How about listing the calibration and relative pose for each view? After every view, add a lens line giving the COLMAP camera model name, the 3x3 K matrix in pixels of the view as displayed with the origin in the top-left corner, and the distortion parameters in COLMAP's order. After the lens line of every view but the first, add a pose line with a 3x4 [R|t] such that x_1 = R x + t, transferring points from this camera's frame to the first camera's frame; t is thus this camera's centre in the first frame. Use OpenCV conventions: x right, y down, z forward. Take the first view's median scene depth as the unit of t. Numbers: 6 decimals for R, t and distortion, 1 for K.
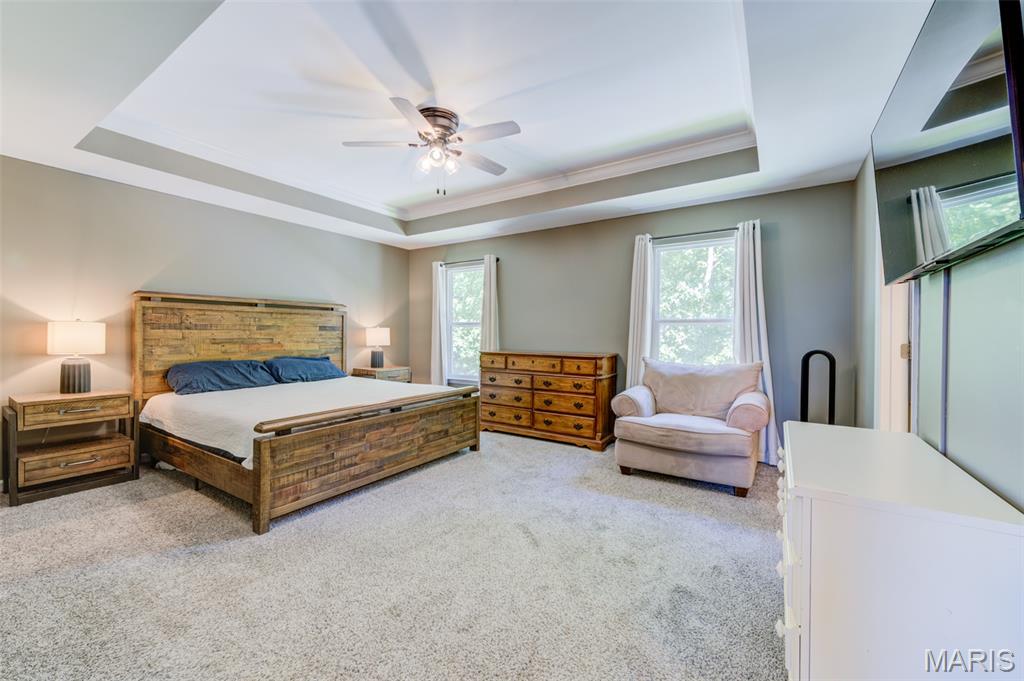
lens RADIAL K [[405.1, 0, 498.3], [0, 405.1, 331.5], [0, 0, 1]] dist [0.004415, -0.000150]
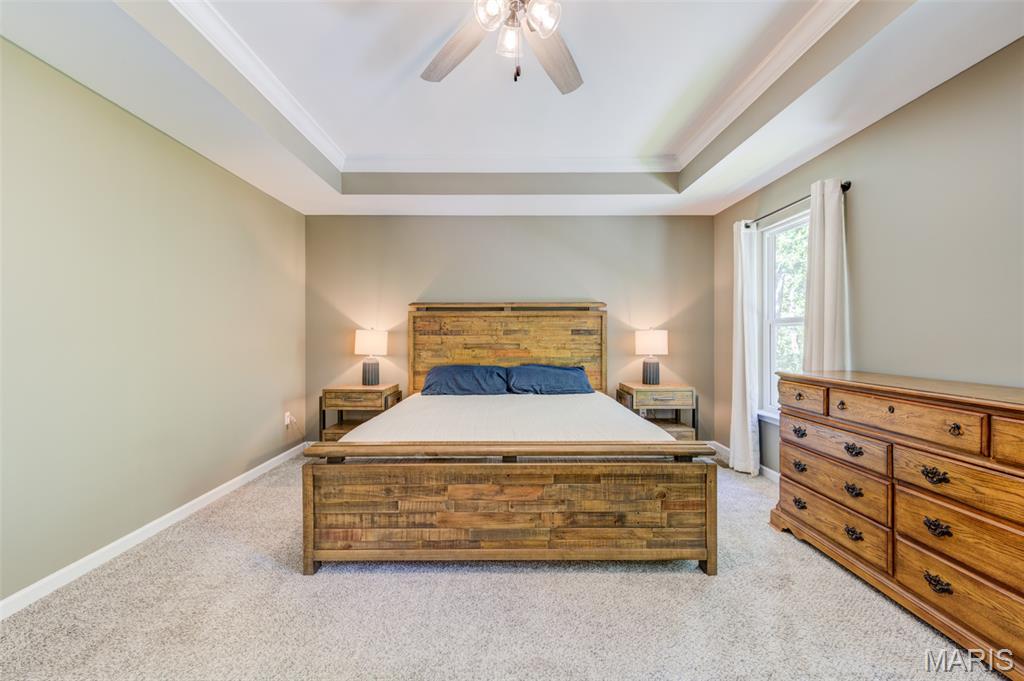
lens RADIAL K [[405.1, 0, 498.3], [0, 405.1, 331.5], [0, 0, 1]] dist [0.004415, -0.000150]
pose [[0.569058, -0.015238, -0.822156, 0.200717], [0.008646, 0.999884, -0.012548, 0.000179], [0.822252, 0.000032, 0.569124, 0.469716]]
